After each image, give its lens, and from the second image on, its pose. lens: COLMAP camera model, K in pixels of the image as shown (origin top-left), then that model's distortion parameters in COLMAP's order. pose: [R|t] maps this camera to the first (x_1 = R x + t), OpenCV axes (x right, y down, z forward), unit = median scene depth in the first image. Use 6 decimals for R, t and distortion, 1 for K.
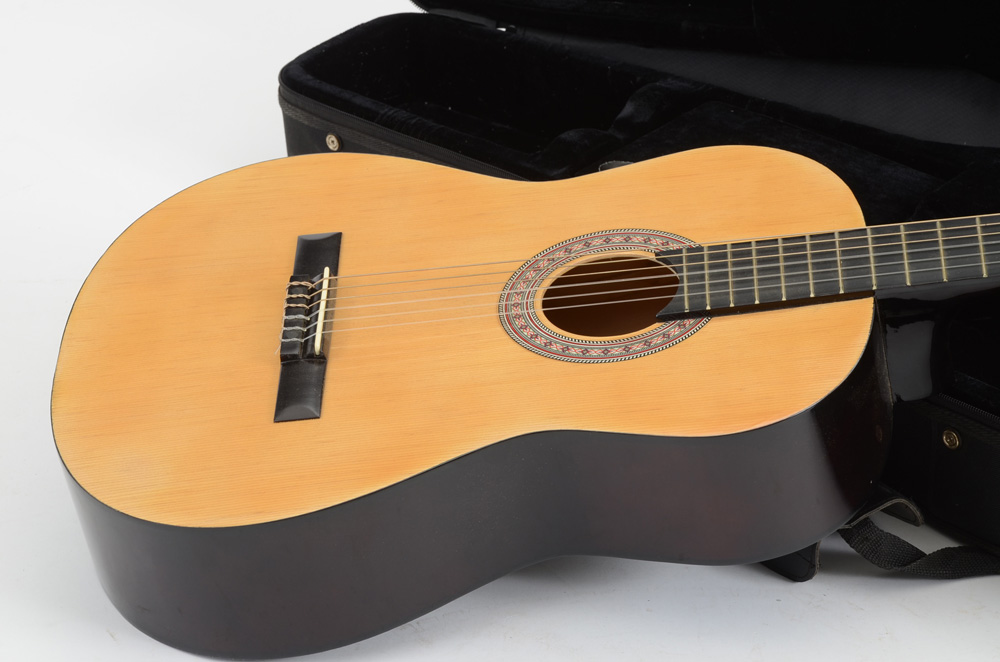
lens RADIAL K [[3586.6, 0, 500.0], [0, 3586.6, 331.0], [0, 0, 1]] dist [0.648541, 1.825378]
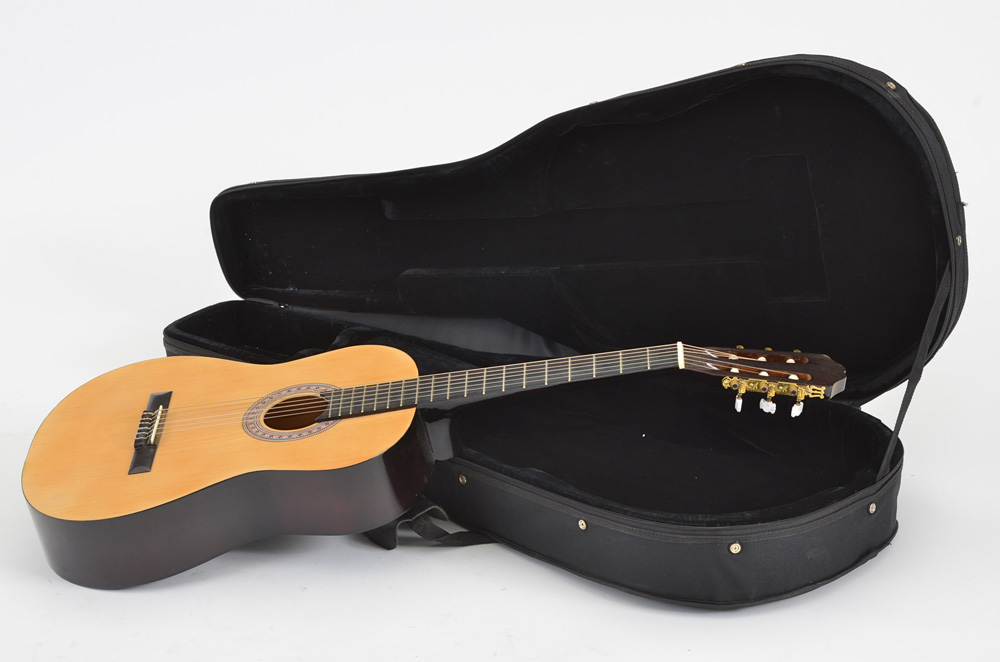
lens RADIAL K [[2664.6, 0, 500.0], [0, 2664.6, 331.0], [0, 0, 1]] dist [0.750592, -0.181639]
pose [[0.999688, -0.022269, -0.011320, 0.166281], [0.020750, 0.992543, -0.120114, 0.131237], [0.013911, 0.119841, 0.992696, -0.543219]]
